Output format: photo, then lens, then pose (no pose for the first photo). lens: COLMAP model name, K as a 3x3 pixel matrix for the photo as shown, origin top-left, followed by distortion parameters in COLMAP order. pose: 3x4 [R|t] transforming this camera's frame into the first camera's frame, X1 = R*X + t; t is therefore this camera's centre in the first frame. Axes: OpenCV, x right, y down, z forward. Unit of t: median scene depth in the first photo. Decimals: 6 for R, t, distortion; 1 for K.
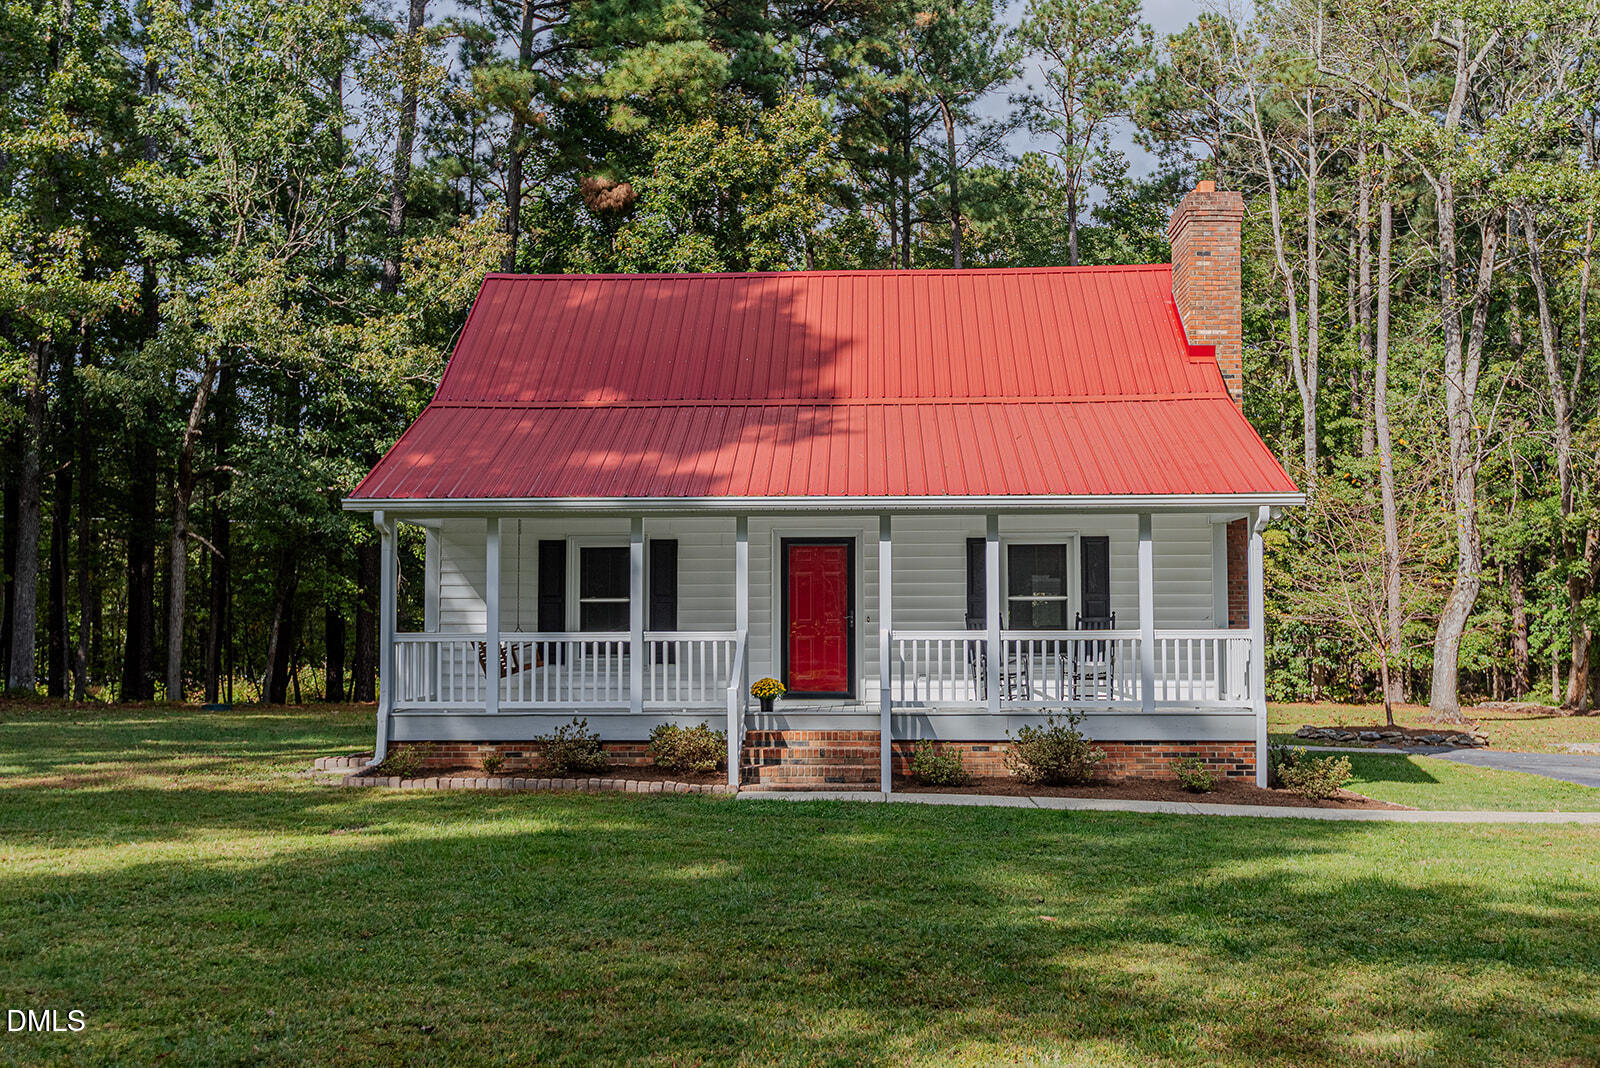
lens RADIAL K [[1633.5, 0, 799.7], [0, 1633.5, 530.9], [0, 0, 1]] dist [0.003094, 0.000000]
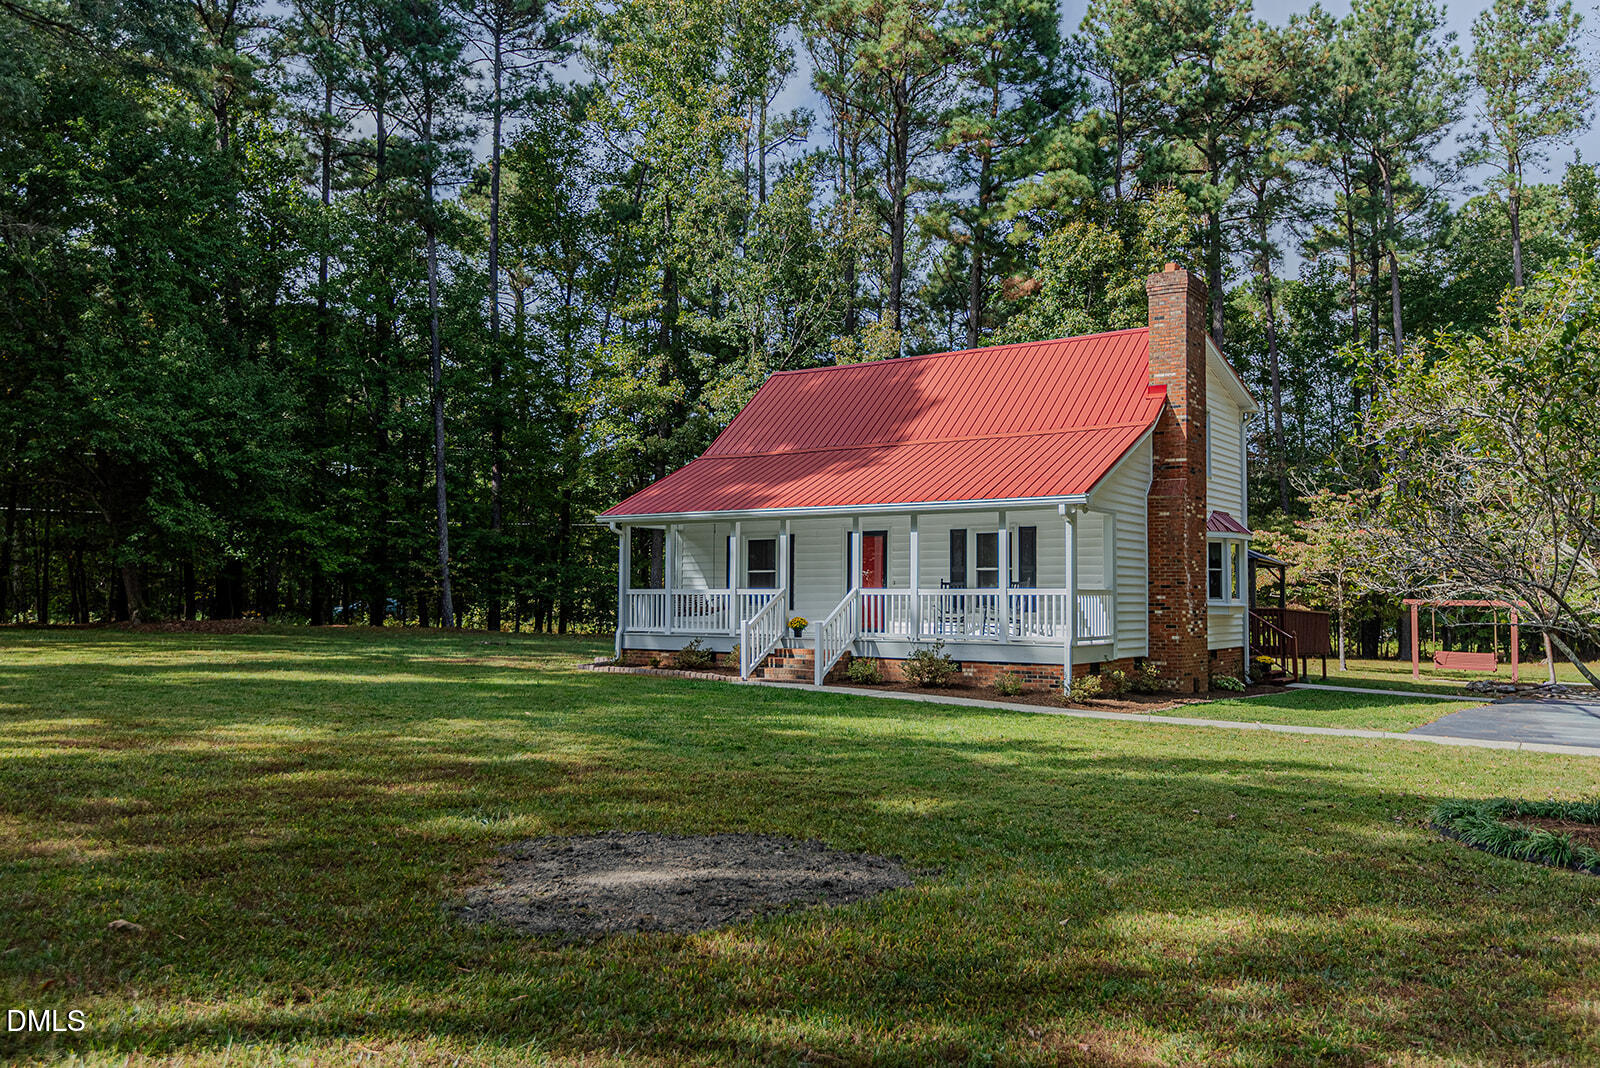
lens RADIAL K [[1239.3, 0, 800.6], [0, 1239.3, 541.2], [0, 0, 1]] dist [0.004298, 0.003846]
pose [[0.847645, -0.016916, -0.530293, 0.577657], [0.030088, 0.999416, 0.016213, -0.007271], [0.529709, -0.029699, 0.847659, -0.063666]]
